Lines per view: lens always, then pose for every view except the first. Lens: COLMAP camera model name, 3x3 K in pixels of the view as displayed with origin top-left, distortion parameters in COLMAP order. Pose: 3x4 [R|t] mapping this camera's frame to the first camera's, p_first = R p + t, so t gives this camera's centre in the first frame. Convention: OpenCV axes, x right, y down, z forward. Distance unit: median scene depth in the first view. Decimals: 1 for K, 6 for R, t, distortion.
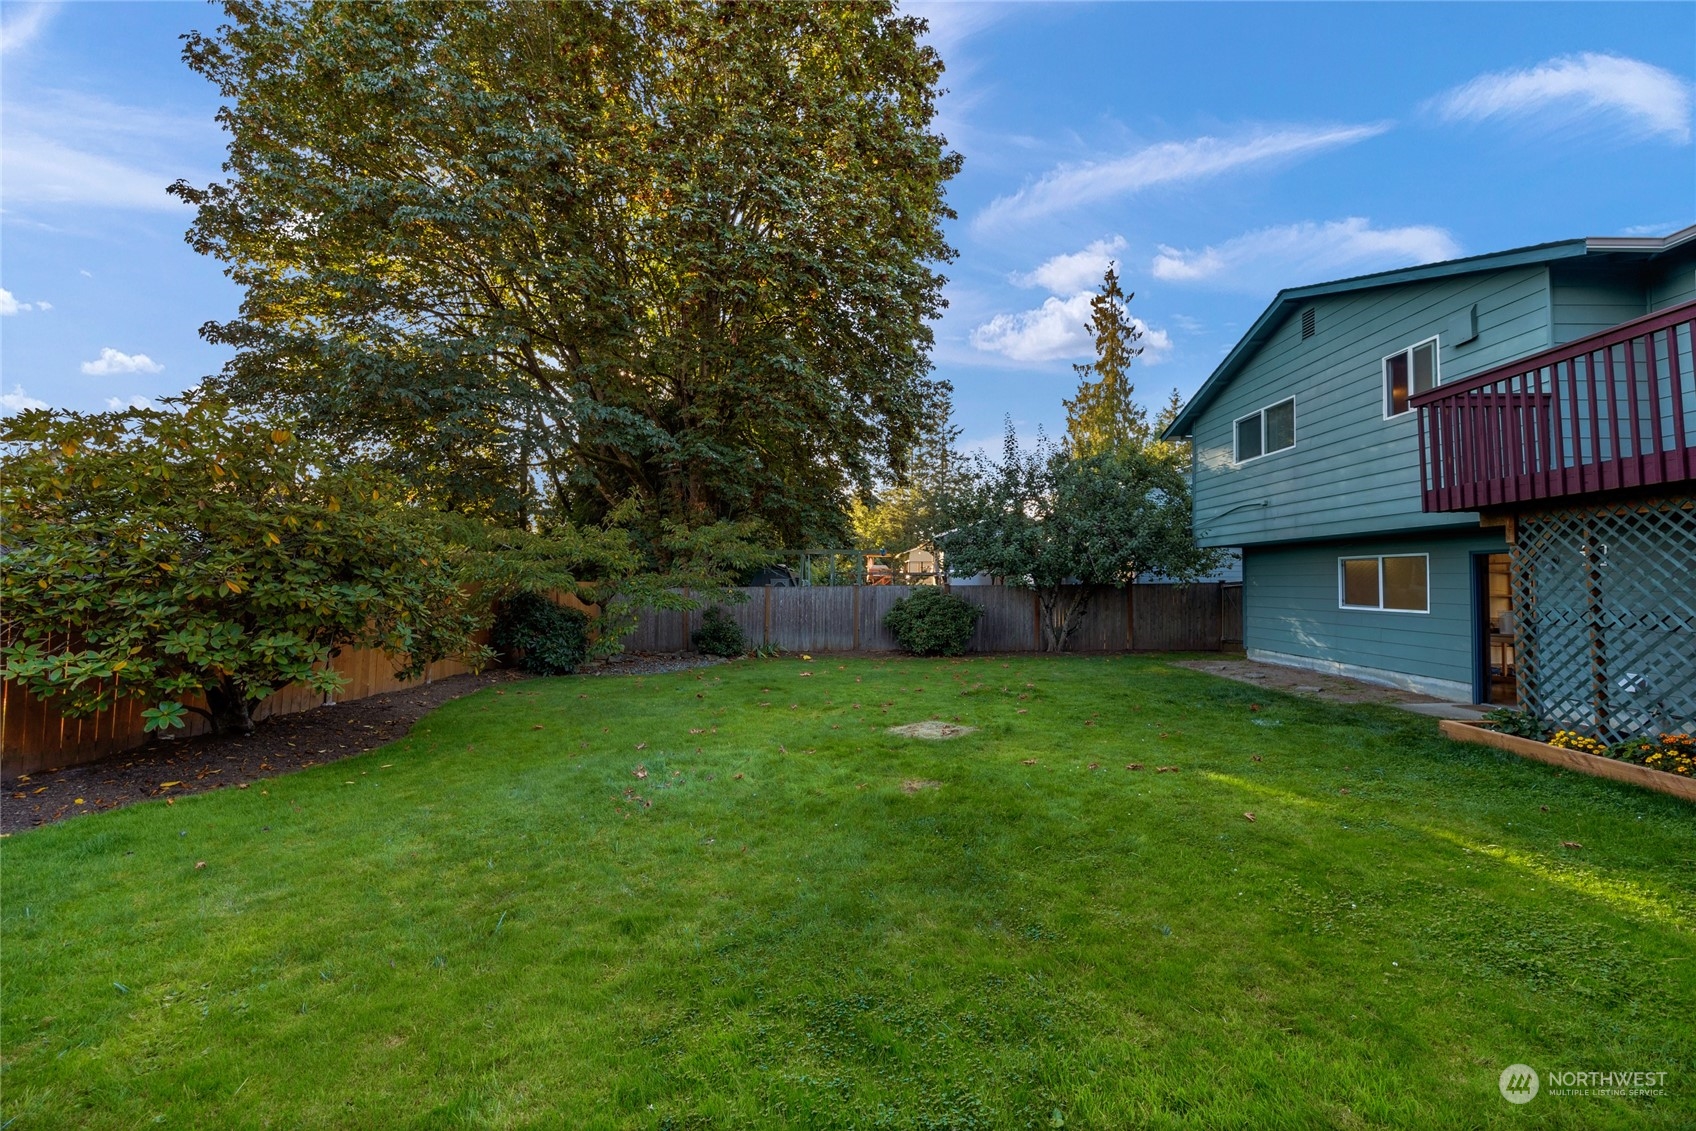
lens RADIAL K [[676.4, 0, 847.3], [0, 676.4, 559.5], [0, 0, 1]] dist [-0.009630, 0.000362]
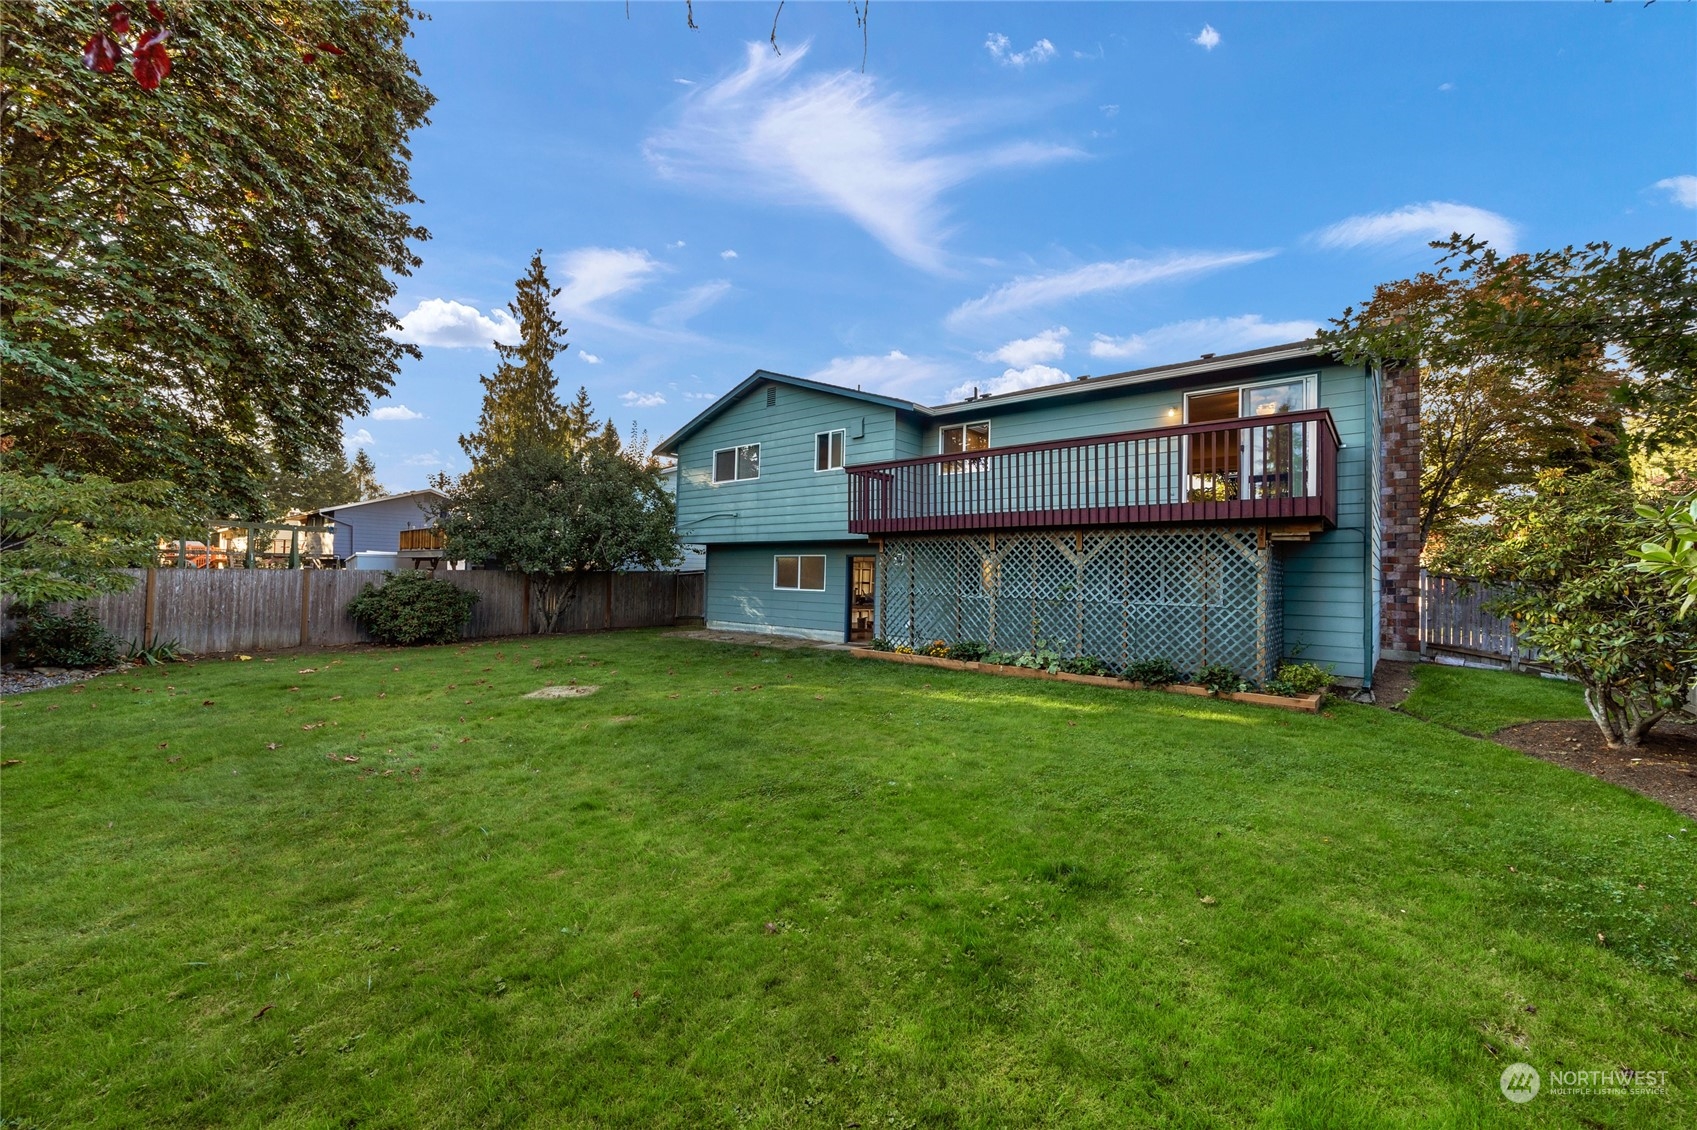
lens RADIAL K [[696.1, 0, 878.0], [0, 696.1, 562.9], [0, 0, 1]] dist [-0.002328, 0.000174]
pose [[0.599742, 0.022683, 0.799872, -0.365415], [-0.040426, 0.999181, 0.001976, 0.001709], [-0.799172, -0.033521, 0.600167, -0.111814]]
